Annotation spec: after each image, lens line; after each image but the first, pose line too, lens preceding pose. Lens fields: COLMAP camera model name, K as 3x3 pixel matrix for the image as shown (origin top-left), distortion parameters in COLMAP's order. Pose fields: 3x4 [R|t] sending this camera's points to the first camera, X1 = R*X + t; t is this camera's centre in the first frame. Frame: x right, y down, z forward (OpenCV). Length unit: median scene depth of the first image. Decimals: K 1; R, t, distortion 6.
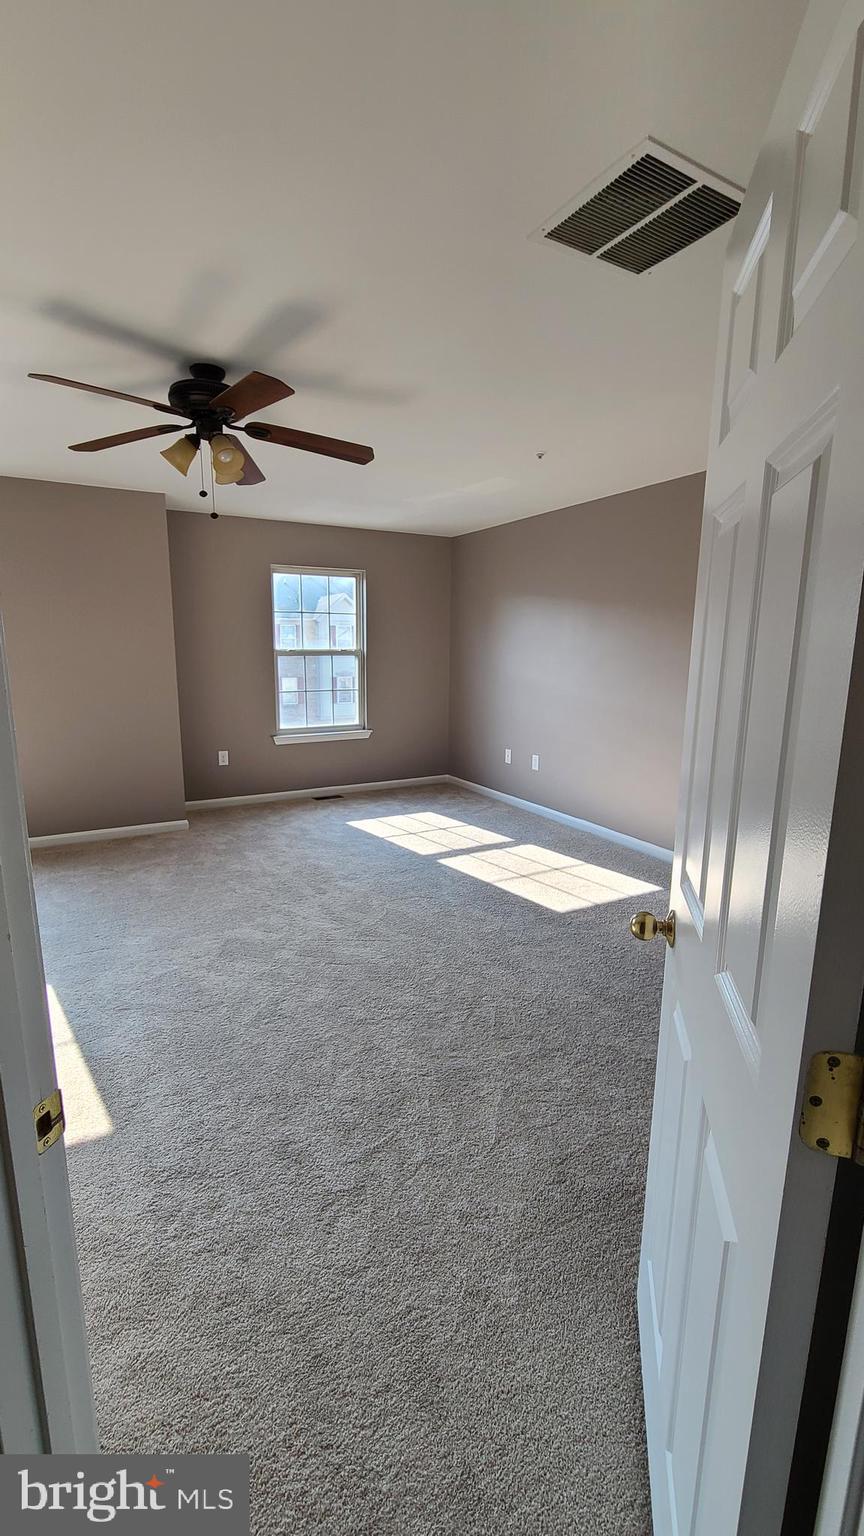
lens RADIAL K [[630.9, 0, 421.5], [0, 630.9, 772.0], [0, 0, 1]] dist [-0.002870, 0.000390]
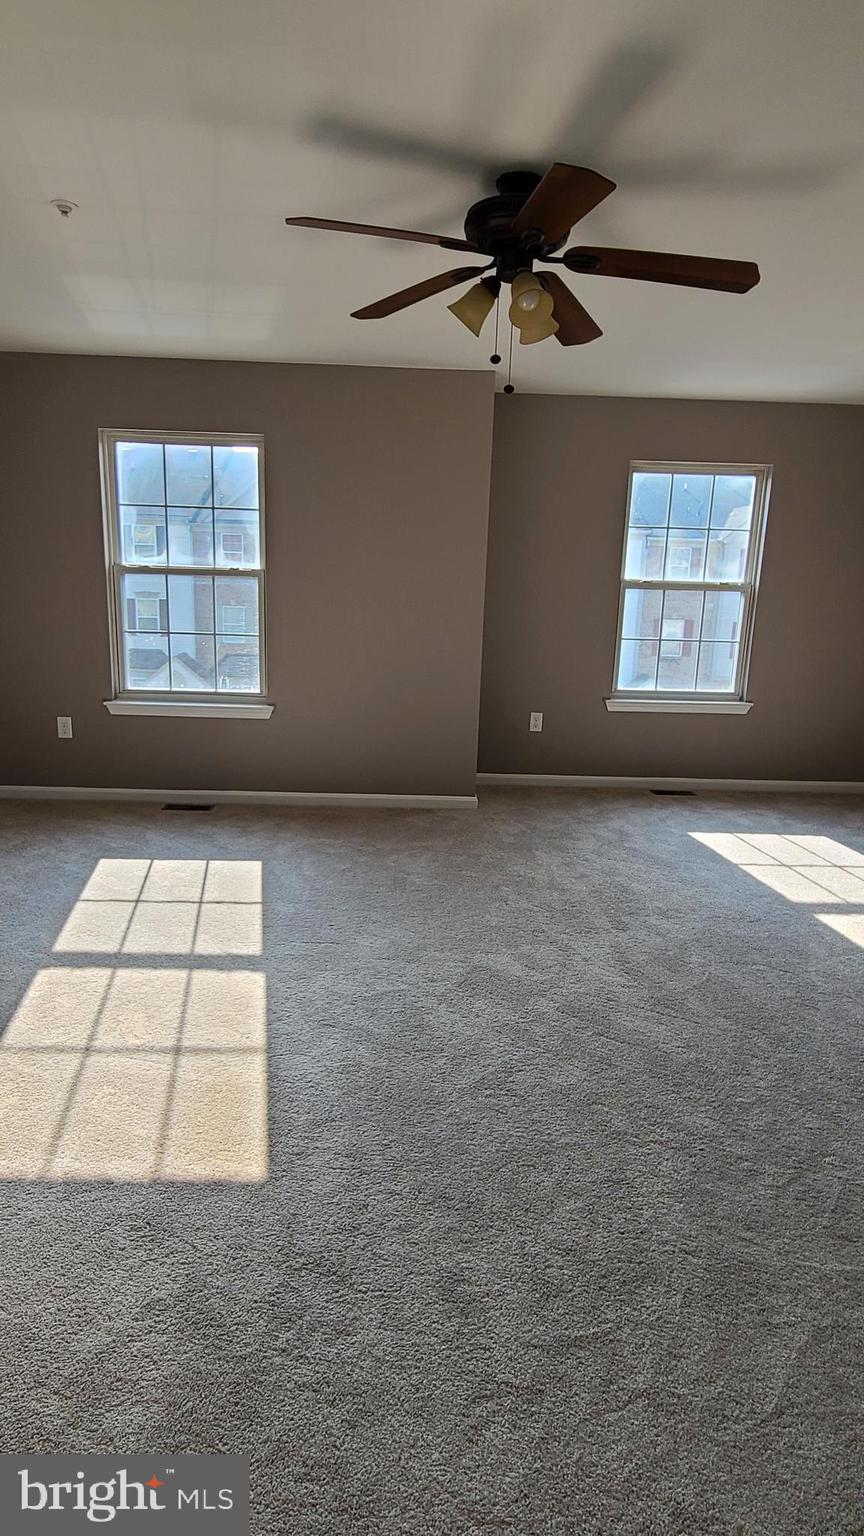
lens RADIAL K [[846.5, 0, 439.0], [0, 846.5, 766.2], [0, 0, 1]] dist [-0.001107, -0.003450]
pose [[0.890495, 0.124829, -0.437534, 0.061067], [-0.114293, 0.992165, 0.050449, -0.014165], [0.440404, 0.005082, 0.897785, 0.078164]]
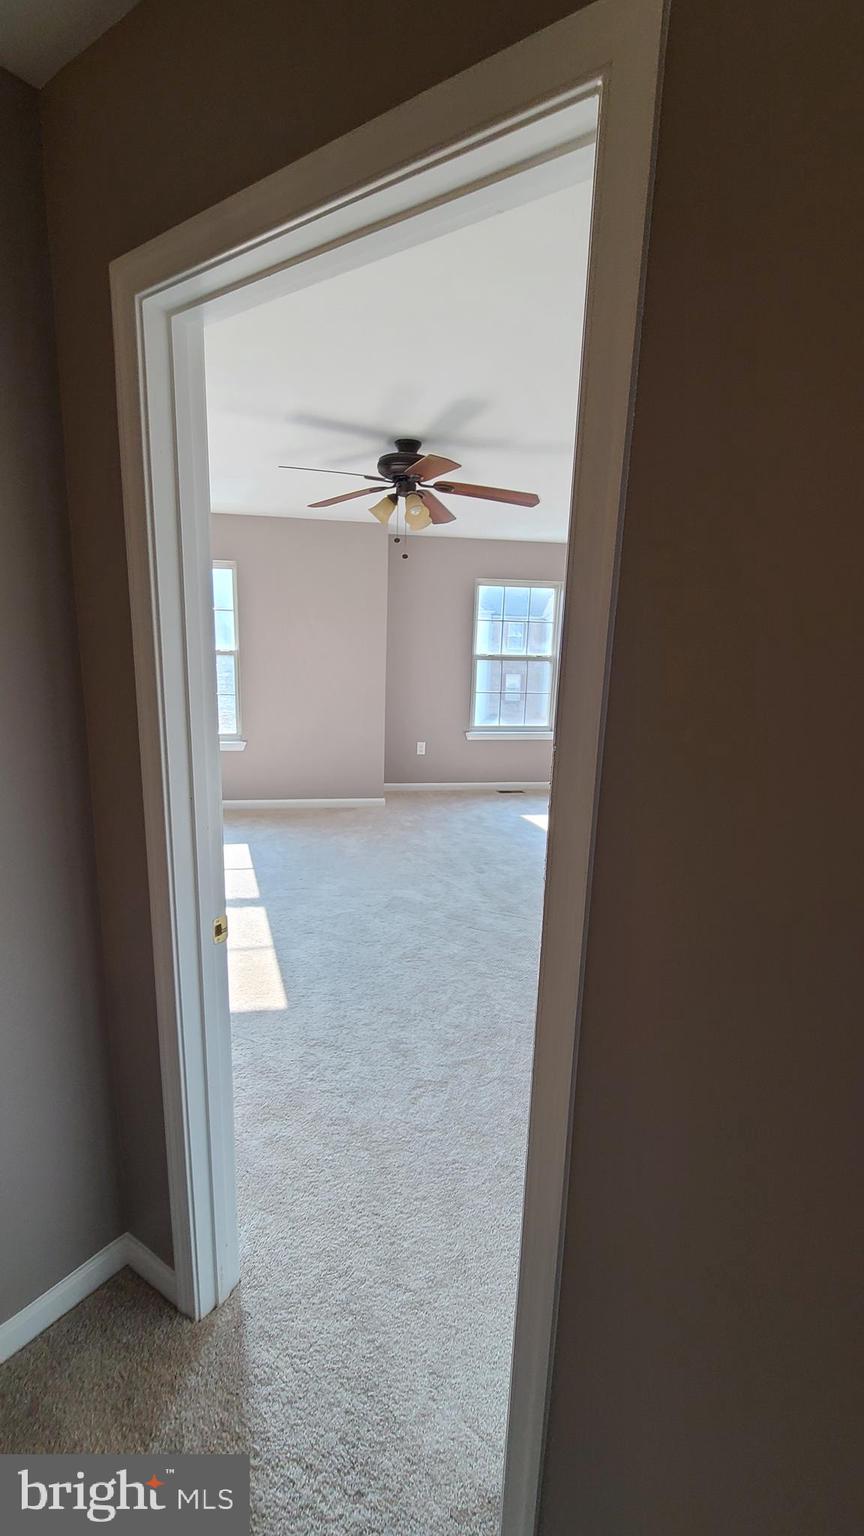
lens RADIAL K [[624.2, 0, 439.3], [0, 624.2, 770.1], [0, 0, 1]] dist [0.000325, 0.000162]
pose [[0.948953, 0.085505, -0.303608, 0.119526], [-0.085101, 0.996266, 0.014587, -0.003756], [0.303722, 0.011995, 0.952685, -0.128461]]
